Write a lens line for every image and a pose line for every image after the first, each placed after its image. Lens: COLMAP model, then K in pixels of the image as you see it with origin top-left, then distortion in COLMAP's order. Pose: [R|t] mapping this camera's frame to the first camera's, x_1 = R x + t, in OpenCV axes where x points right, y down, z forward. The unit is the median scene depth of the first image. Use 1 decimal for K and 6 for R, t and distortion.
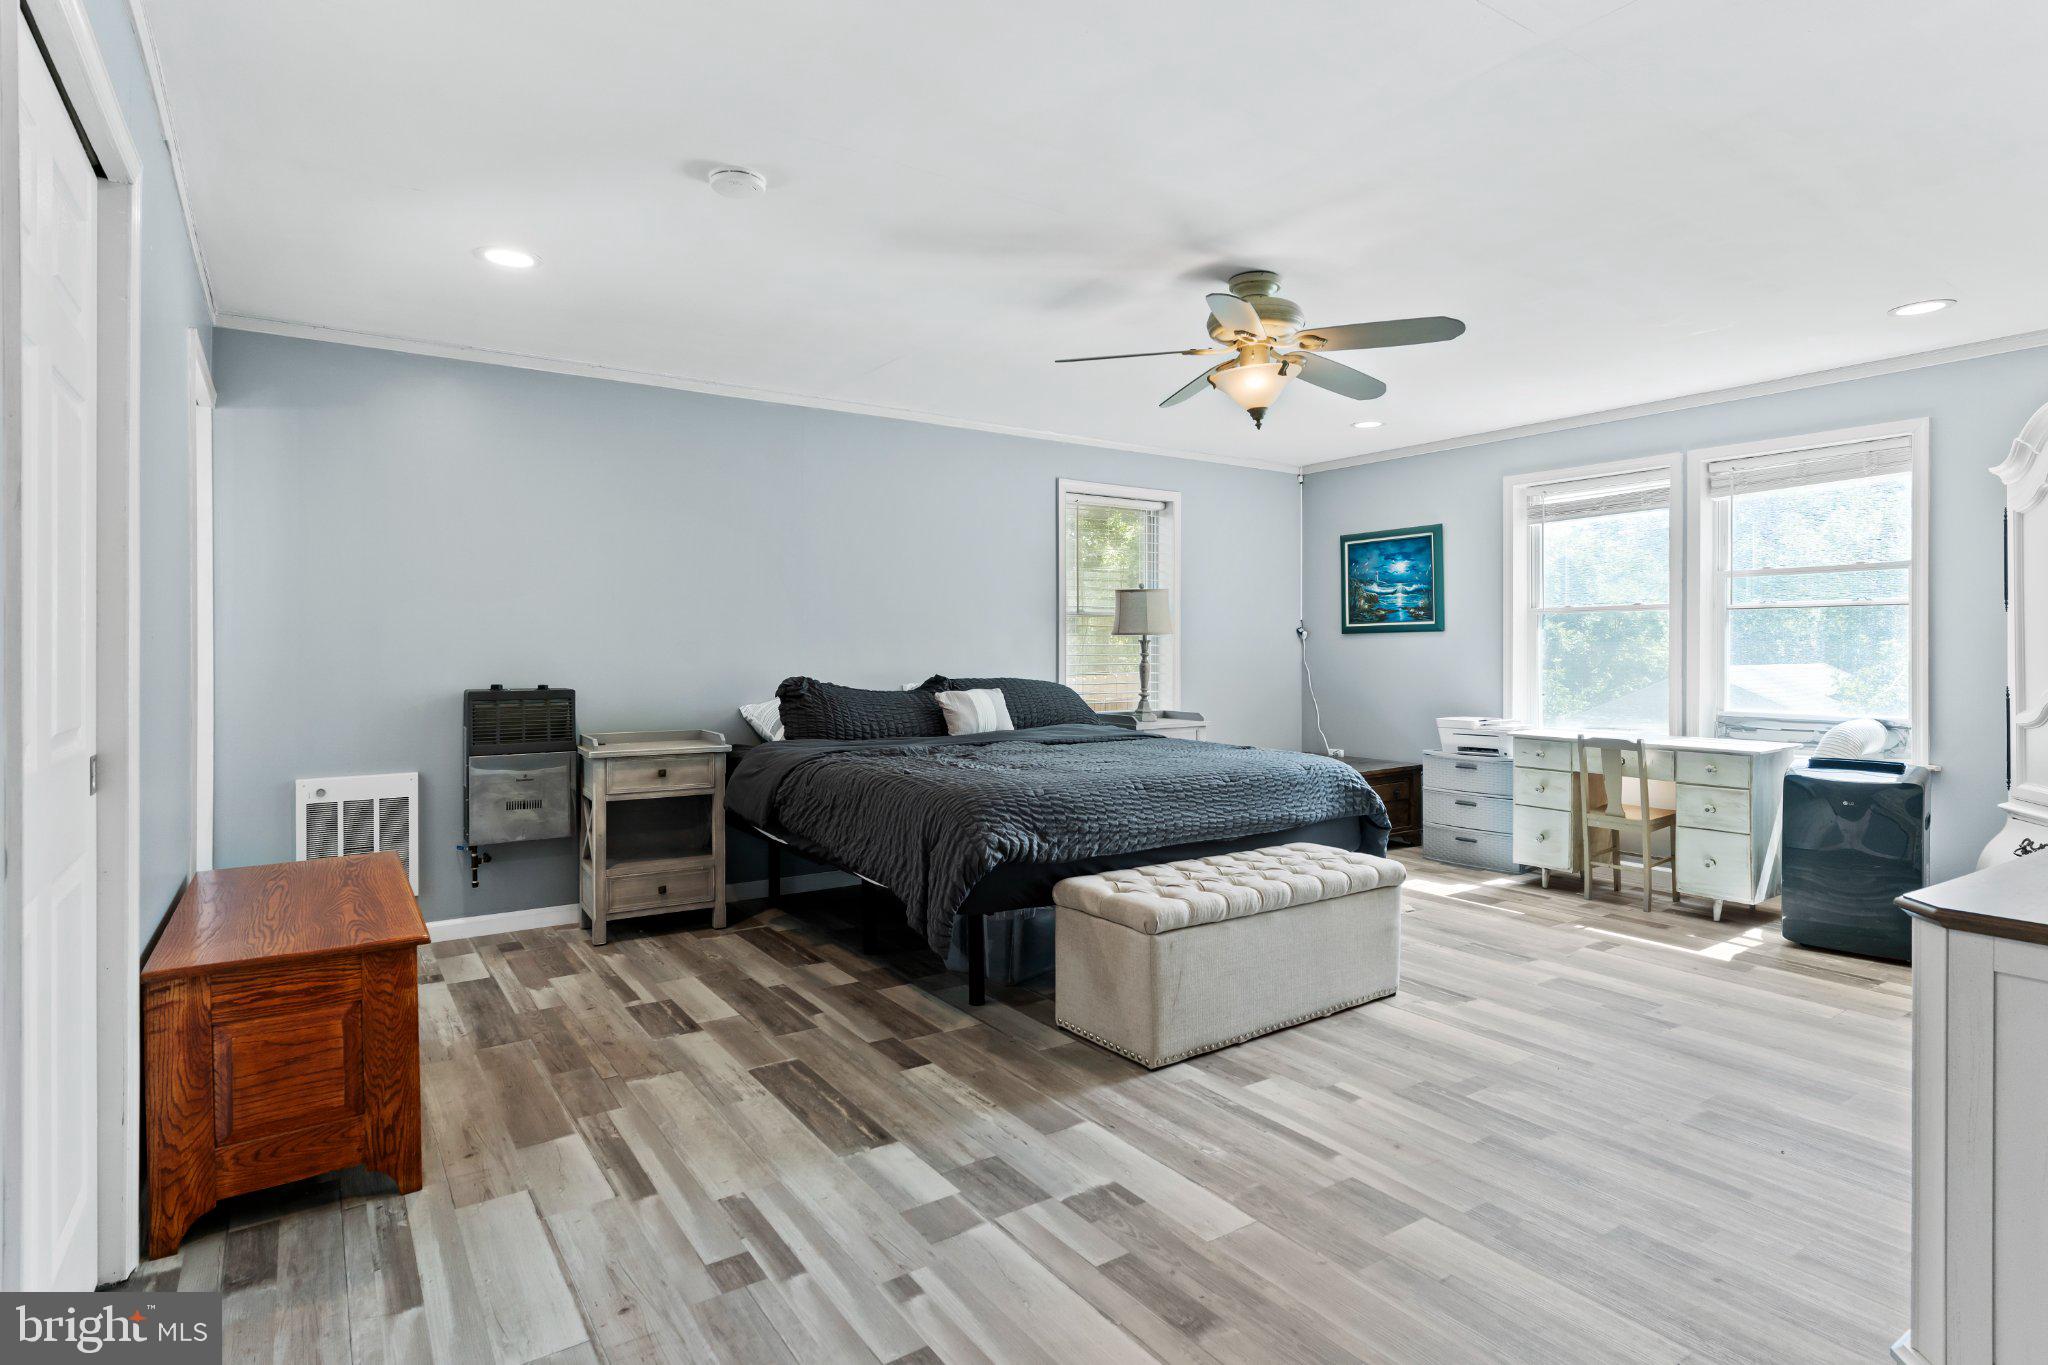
lens RADIAL K [[1051.3, 0, 1025.1], [0, 1051.3, 661.1], [0, 0, 1]] dist [-0.011006, 0.001172]
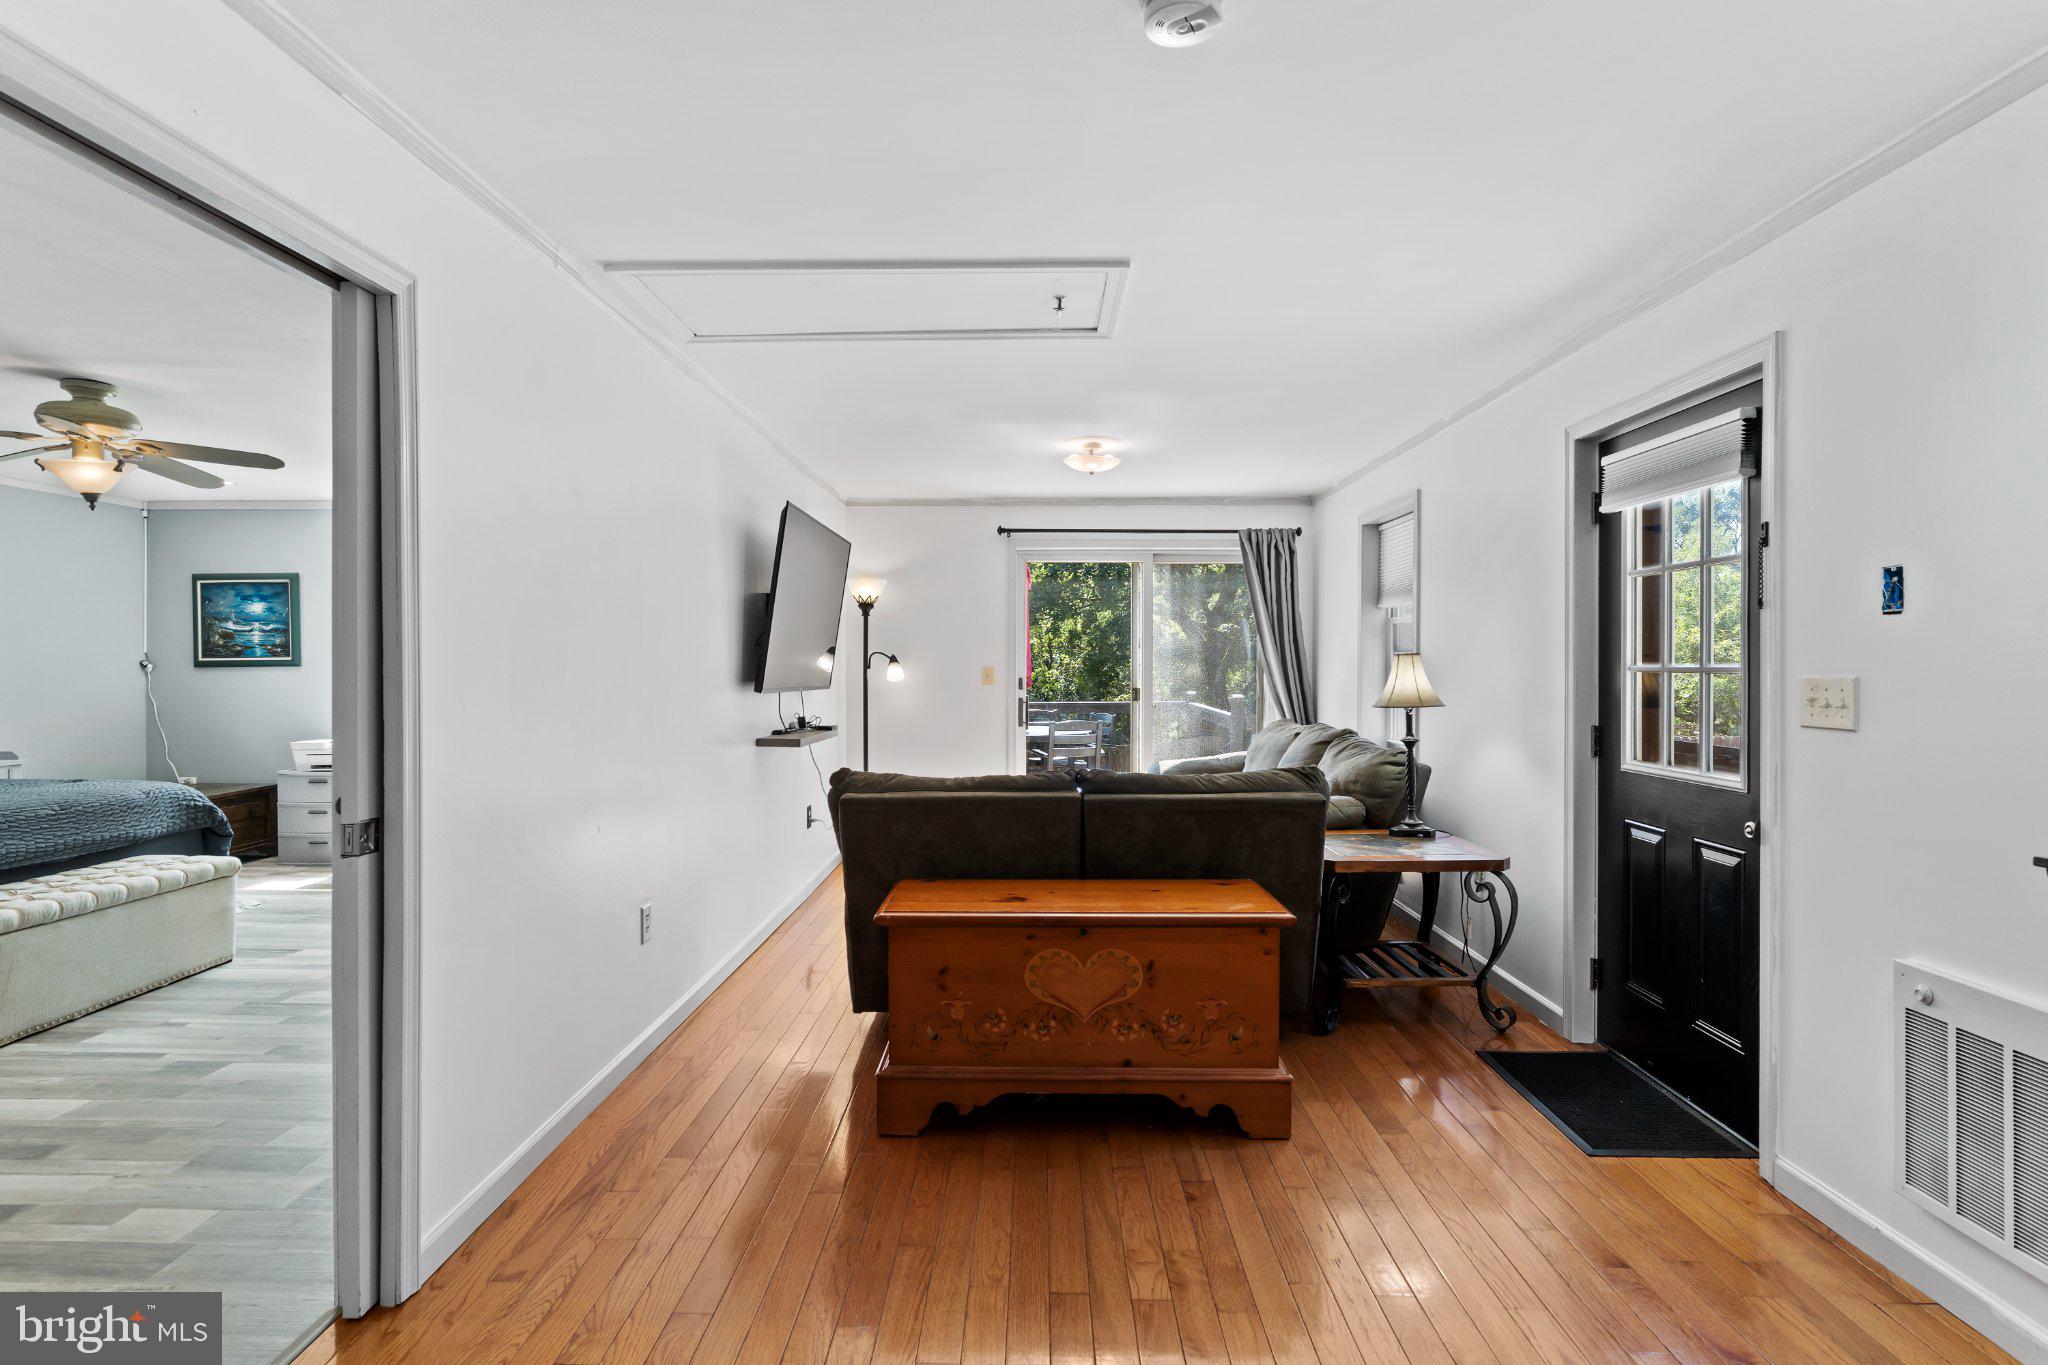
lens RADIAL K [[1051.3, 0, 1033.6], [0, 1051.3, 662.8], [0, 0, 1]] dist [-0.011006, 0.001172]
pose [[0.577960, 0.001818, 0.816063, -0.111708], [0.007687, 0.999941, -0.007672, -0.026703], [-0.816029, 0.010708, 0.577912, -0.491770]]
